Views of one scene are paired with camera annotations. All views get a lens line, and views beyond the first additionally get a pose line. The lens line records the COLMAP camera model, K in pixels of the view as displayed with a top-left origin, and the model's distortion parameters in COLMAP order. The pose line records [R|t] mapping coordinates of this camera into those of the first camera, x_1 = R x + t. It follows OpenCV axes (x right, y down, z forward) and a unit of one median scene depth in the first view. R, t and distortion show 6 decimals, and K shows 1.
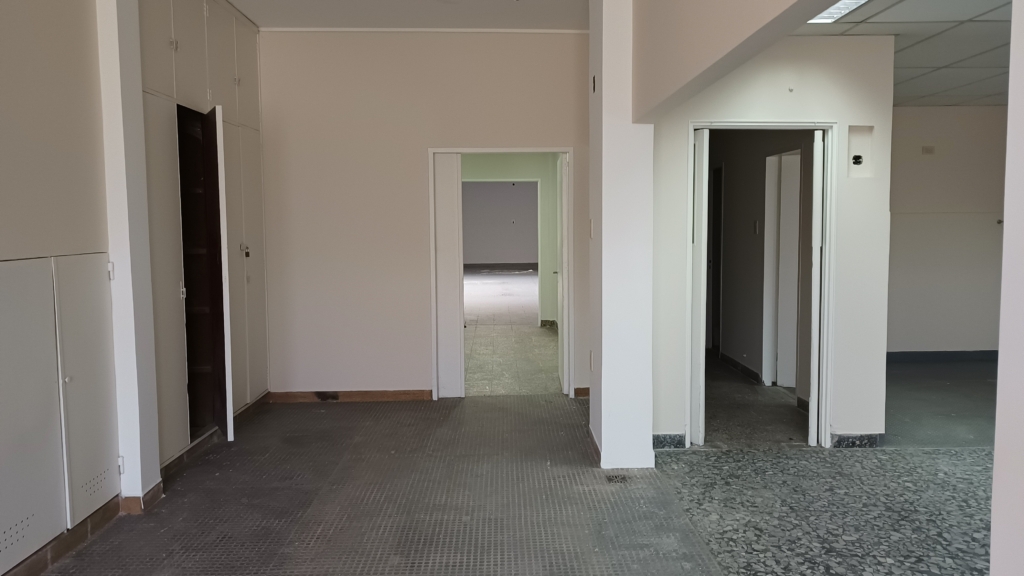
lens RADIAL K [[730.8, 0, 512.0], [0, 730.8, 287.1], [0, 0, 1]] dist [0.002211, 0.000736]
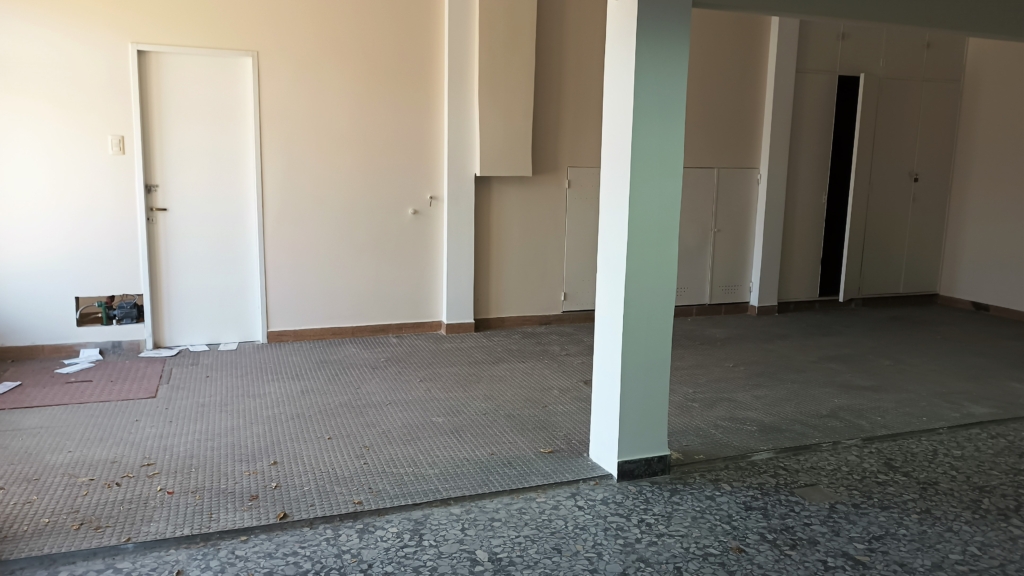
lens RADIAL K [[730.8, 0, 511.1], [0, 730.8, 286.6], [0, 0, 1]] dist [0.002211, 0.000736]
pose [[0.342158, 0.182878, -0.921674, 0.930522], [-0.103685, 0.982236, 0.156403, 0.019401], [0.933904, 0.042050, 0.355042, -0.198868]]
